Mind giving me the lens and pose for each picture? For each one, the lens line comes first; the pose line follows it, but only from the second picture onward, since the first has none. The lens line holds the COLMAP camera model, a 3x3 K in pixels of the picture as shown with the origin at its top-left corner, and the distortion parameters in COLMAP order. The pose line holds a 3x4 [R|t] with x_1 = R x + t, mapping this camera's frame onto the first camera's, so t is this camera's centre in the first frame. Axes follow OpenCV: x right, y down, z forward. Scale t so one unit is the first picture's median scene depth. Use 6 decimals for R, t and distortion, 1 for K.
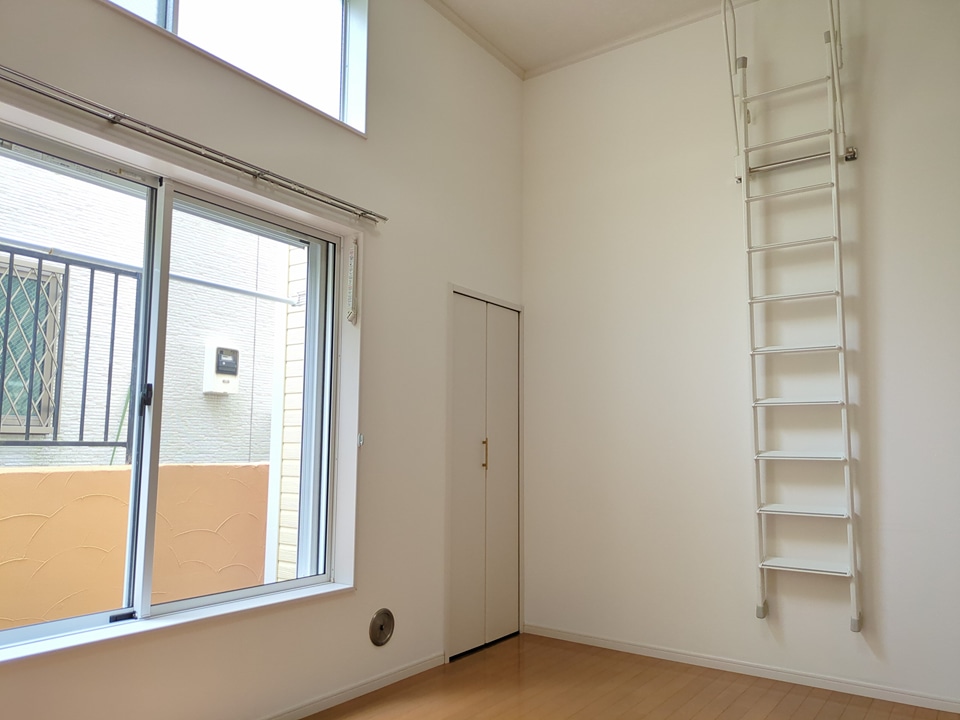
lens RADIAL K [[702.7, 0, 481.3], [0, 702.7, 377.2], [0, 0, 1]] dist [-0.002599, 0.012831]
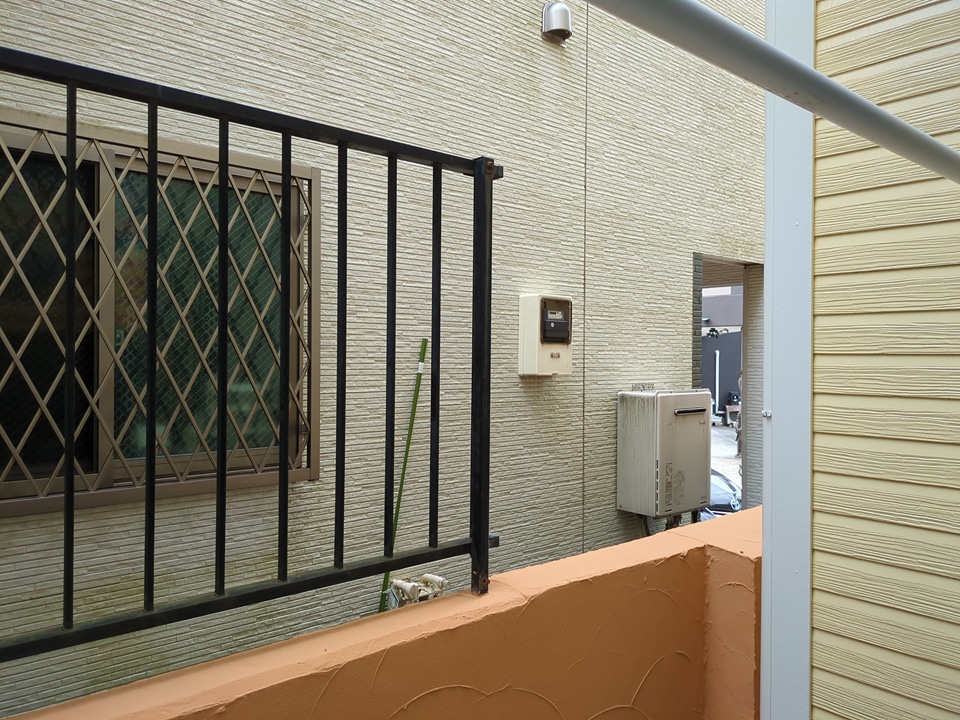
lens RADIAL K [[702.7, 0, 479.6], [0, 702.7, 359.1], [0, 0, 1]] dist [-0.002599, 0.012831]
pose [[0.971995, 0.002054, -0.234992, -0.353870], [0.023543, 0.994080, 0.106066, -0.067113], [0.233819, -0.108628, 0.966193, 0.518340]]
